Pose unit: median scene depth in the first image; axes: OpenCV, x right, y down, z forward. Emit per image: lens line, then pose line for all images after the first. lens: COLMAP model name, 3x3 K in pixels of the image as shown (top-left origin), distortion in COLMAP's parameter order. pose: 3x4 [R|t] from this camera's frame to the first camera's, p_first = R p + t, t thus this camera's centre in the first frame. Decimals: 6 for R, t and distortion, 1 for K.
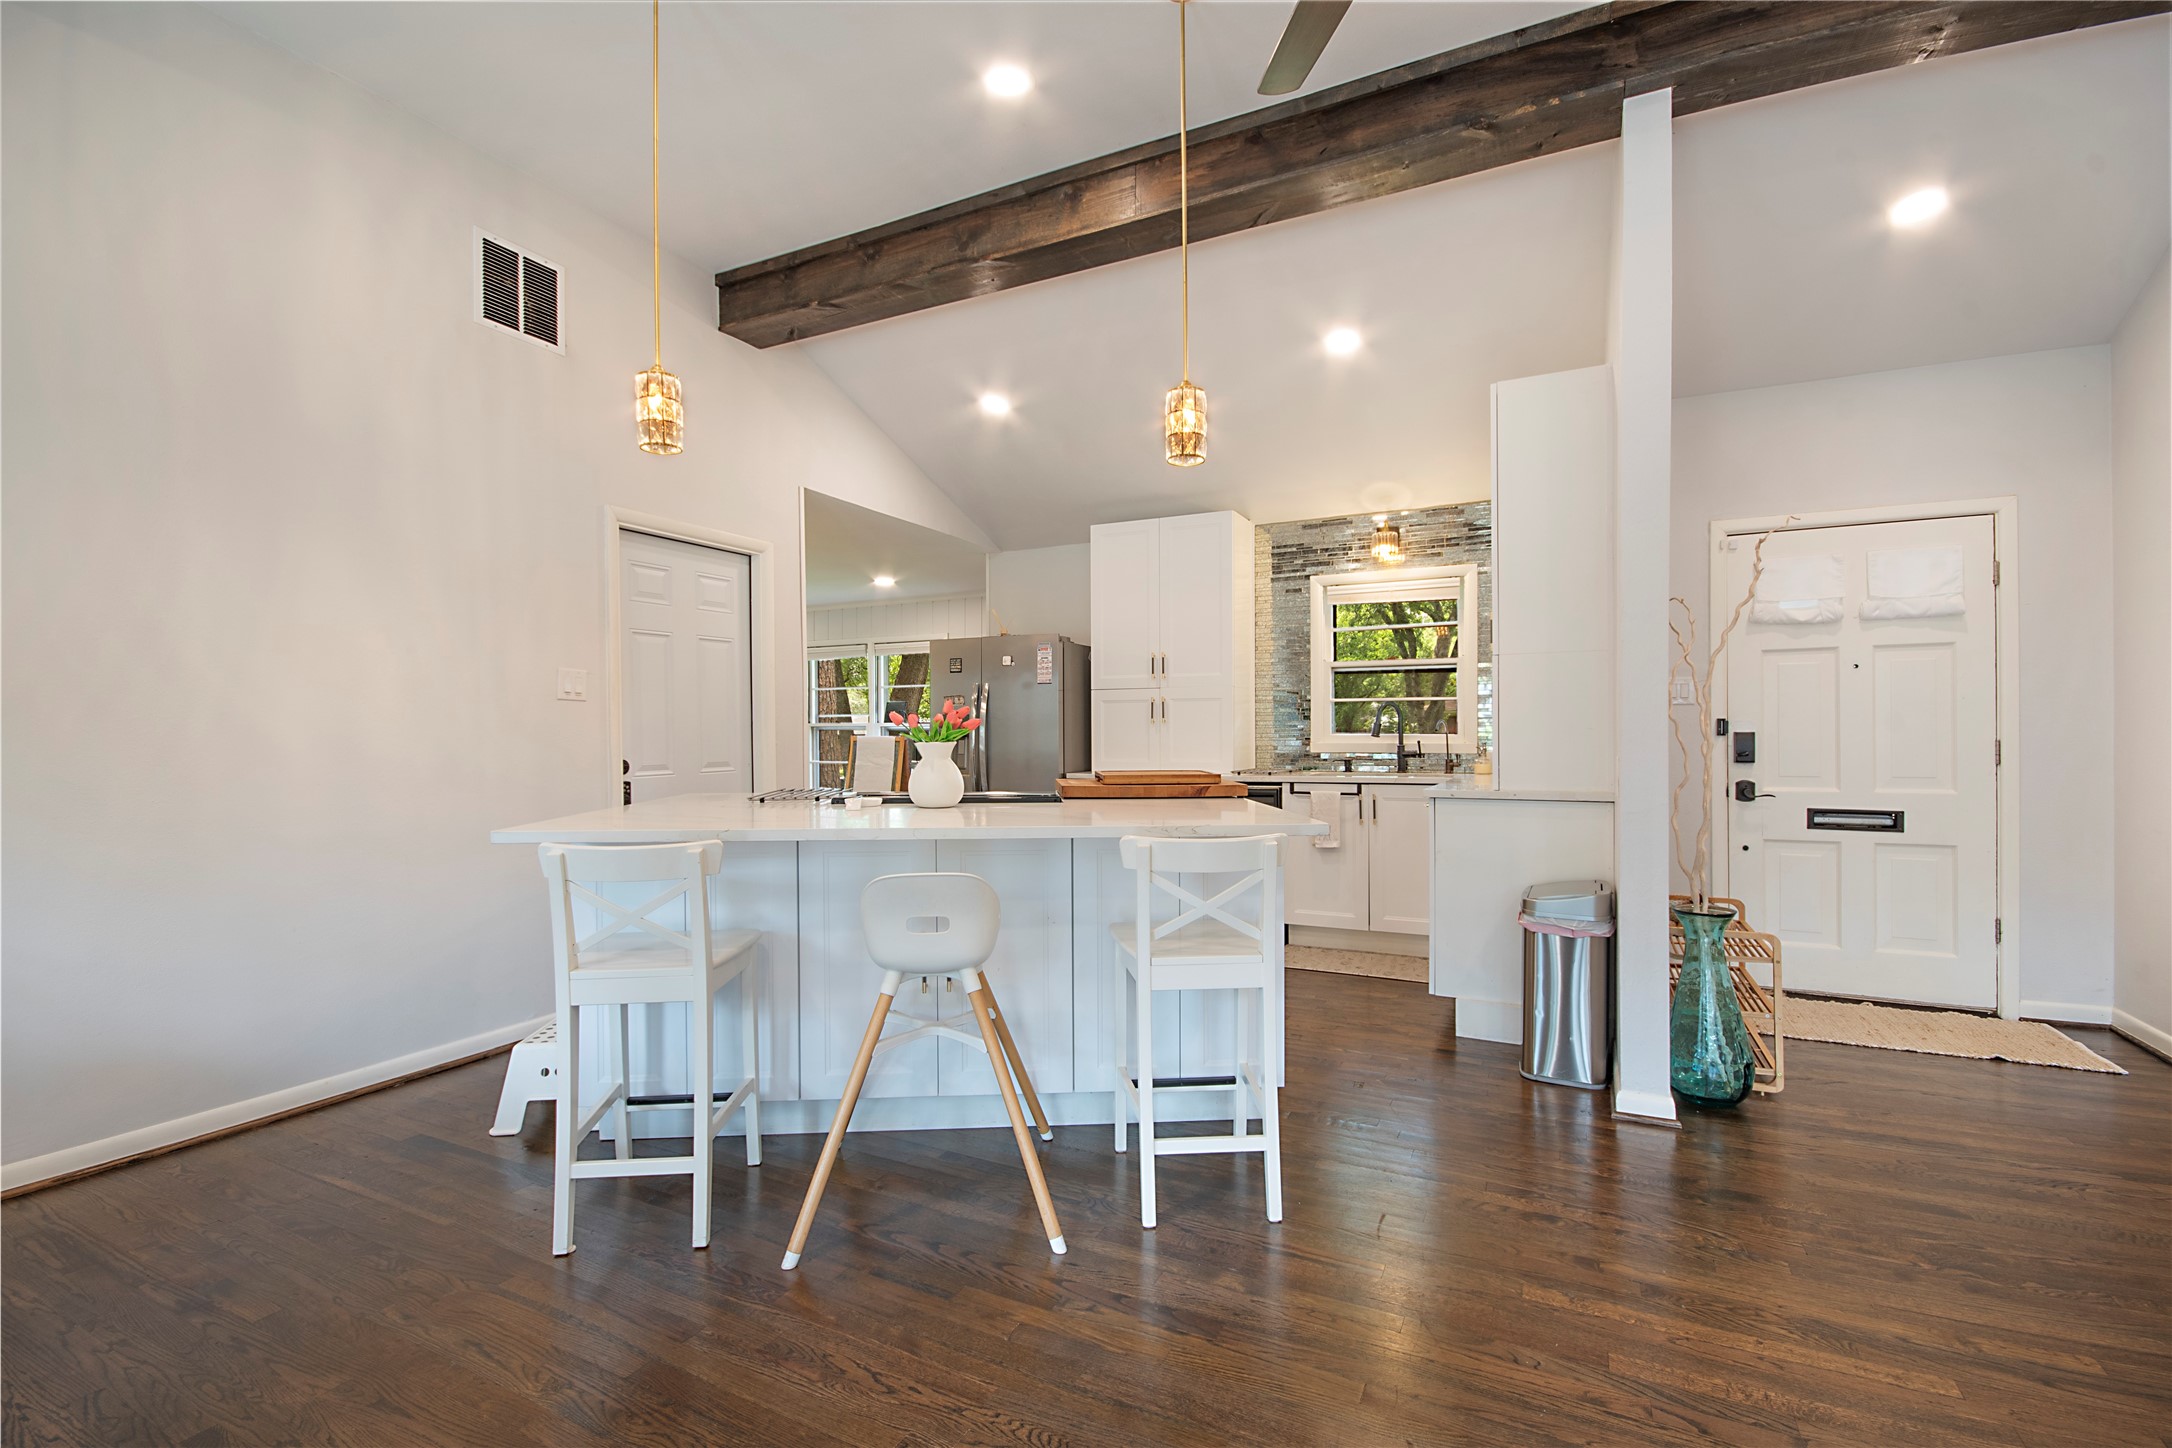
lens RADIAL K [[955.9, 0, 1080.7], [0, 955.9, 742.4], [0, 0, 1]] dist [0.007766, -0.006864]
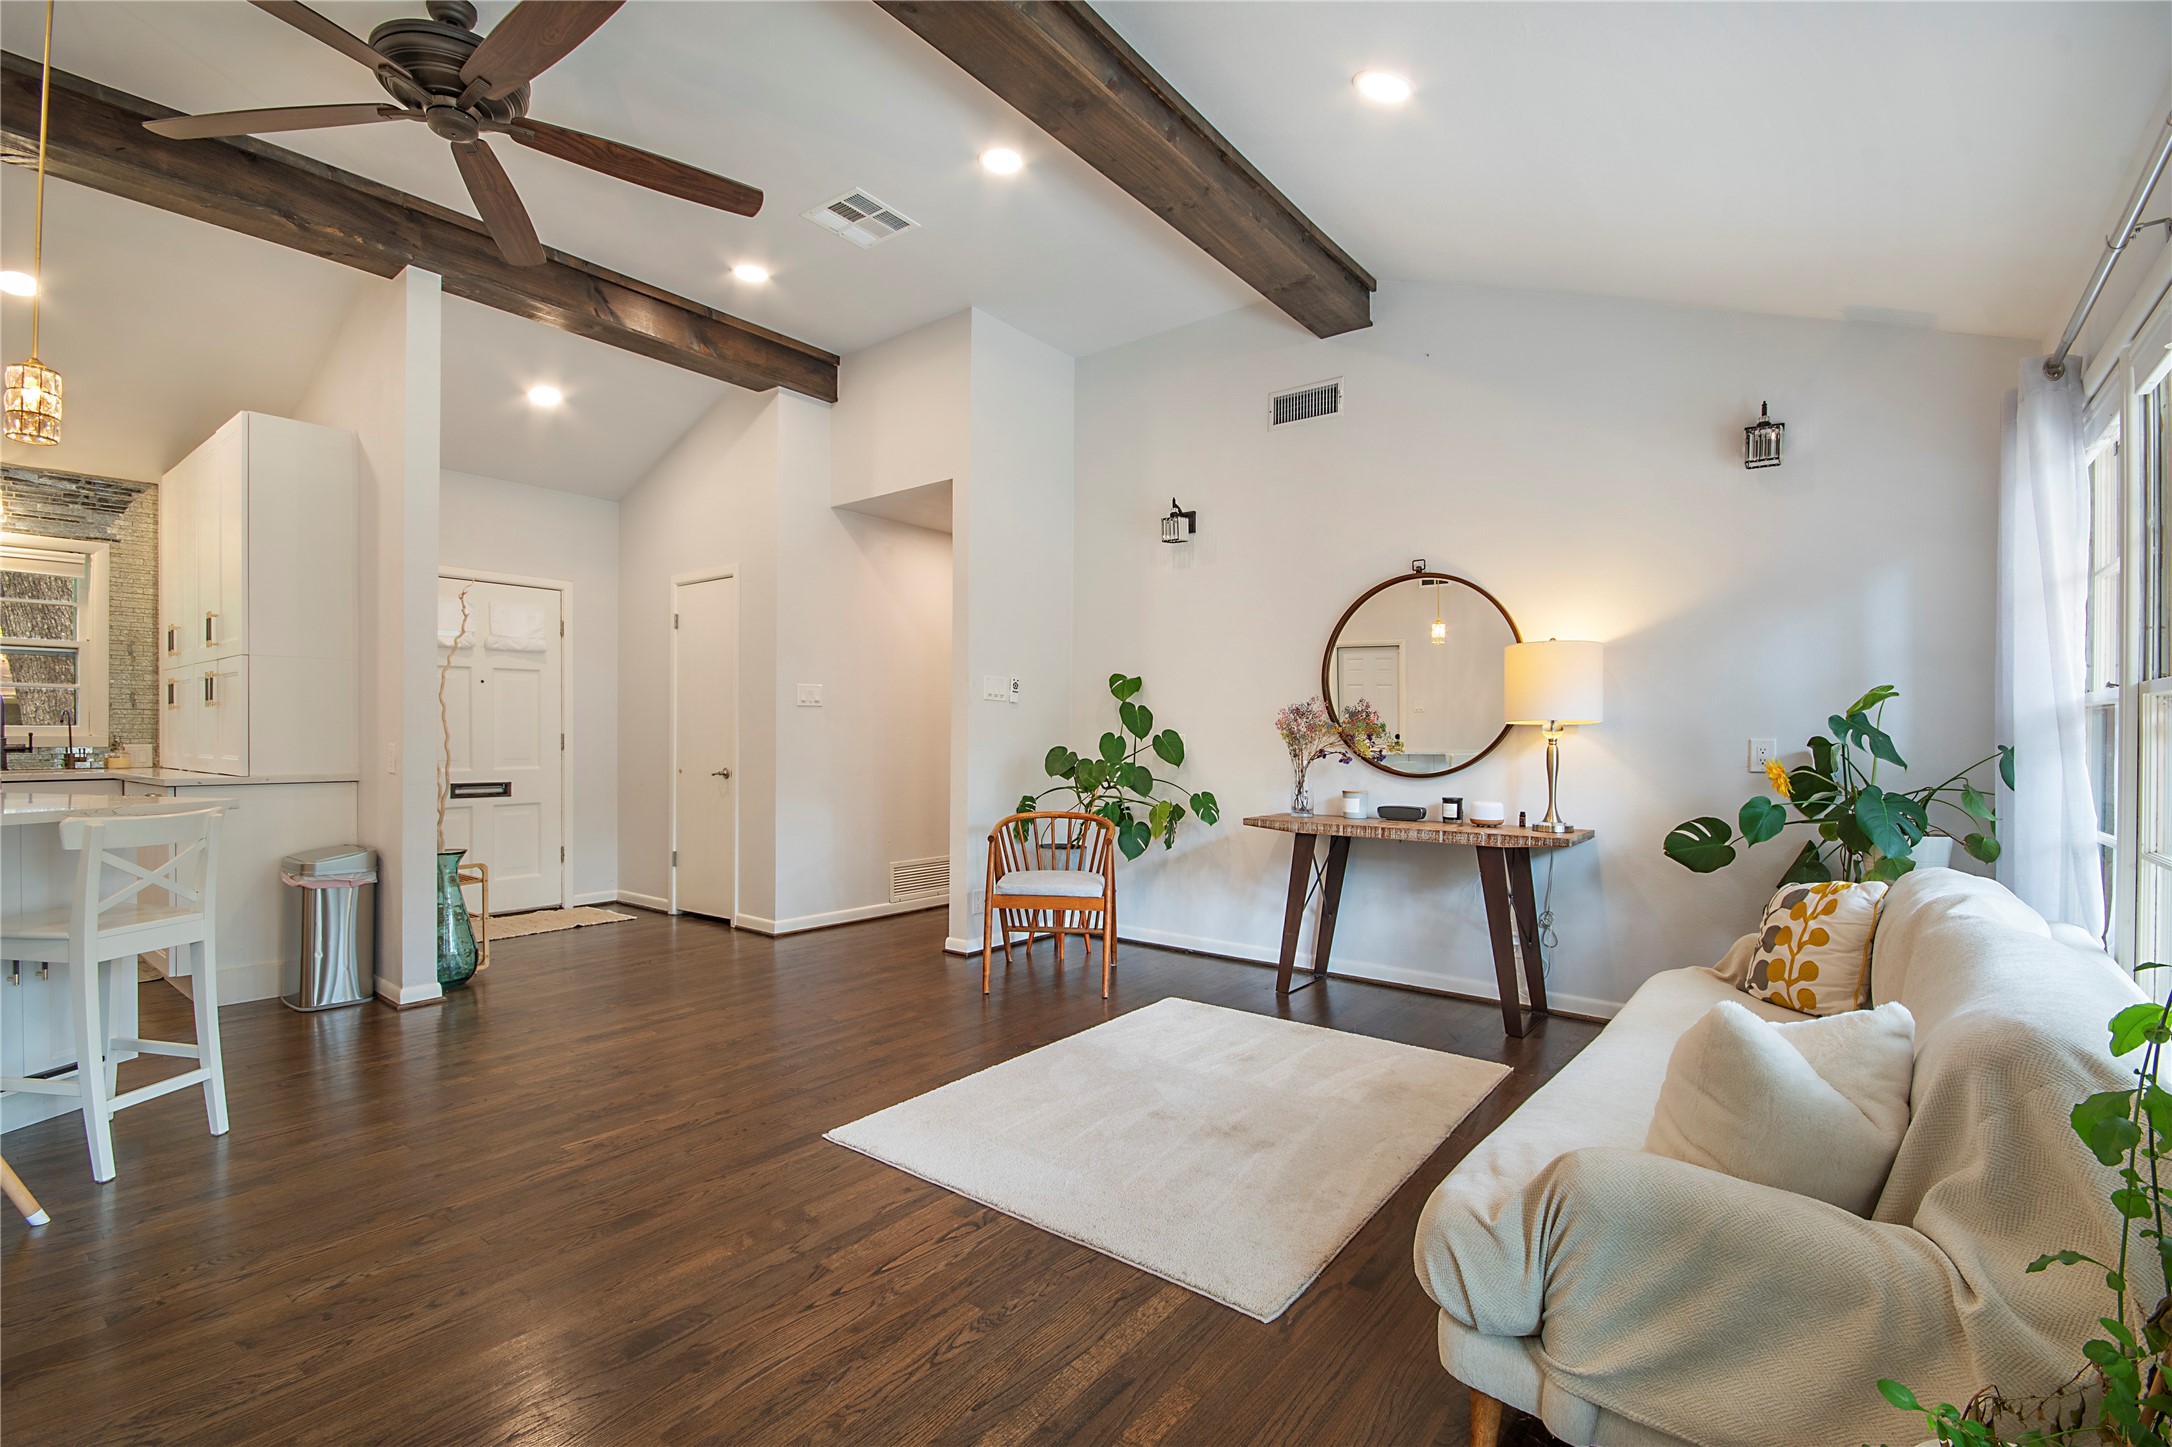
lens RADIAL K [[955.9, 0, 1089.3], [0, 955.9, 735.8], [0, 0, 1]] dist [0.007766, -0.006864]
pose [[0.194713, 0.003258, 0.980855, -0.422402], [0.000957, 0.999993, -0.003512, 0.007196], [-0.980860, 0.001623, 0.194709, -0.161366]]
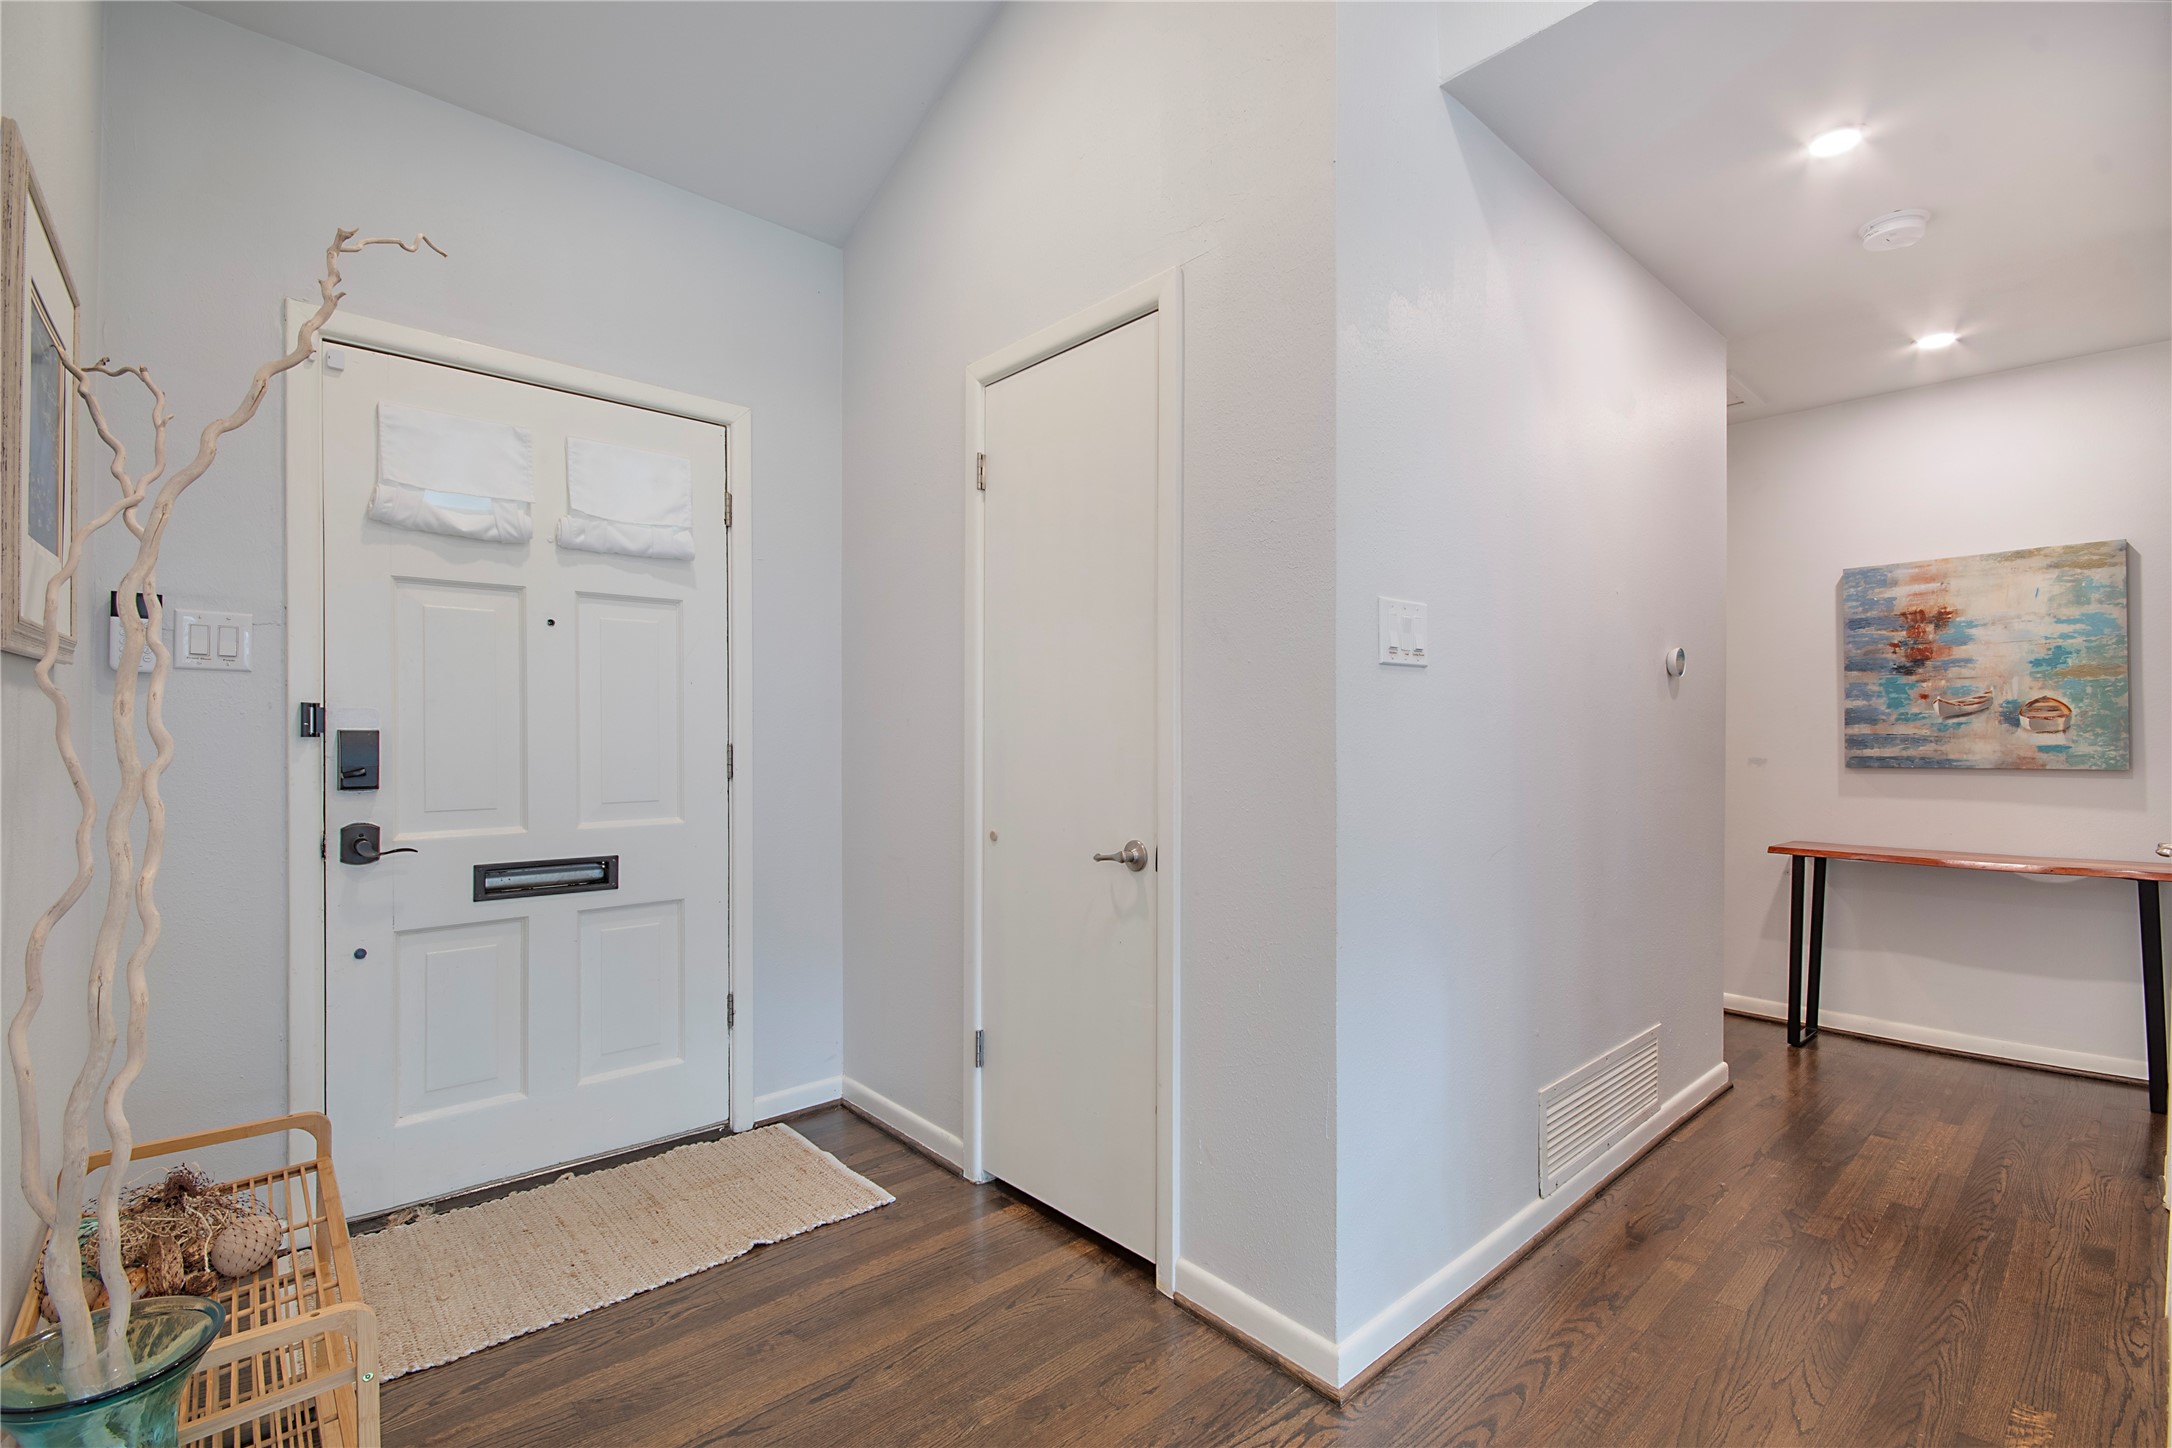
lens RADIAL K [[955.9, 0, 1101.1], [0, 955.9, 732.8], [0, 0, 1]] dist [0.007766, -0.006864]
pose [[0.348069, 0.002157, 0.937466, 0.382528], [0.002682, 0.999991, -0.003297, -0.007419], [-0.937465, 0.003662, 0.348060, 0.488193]]
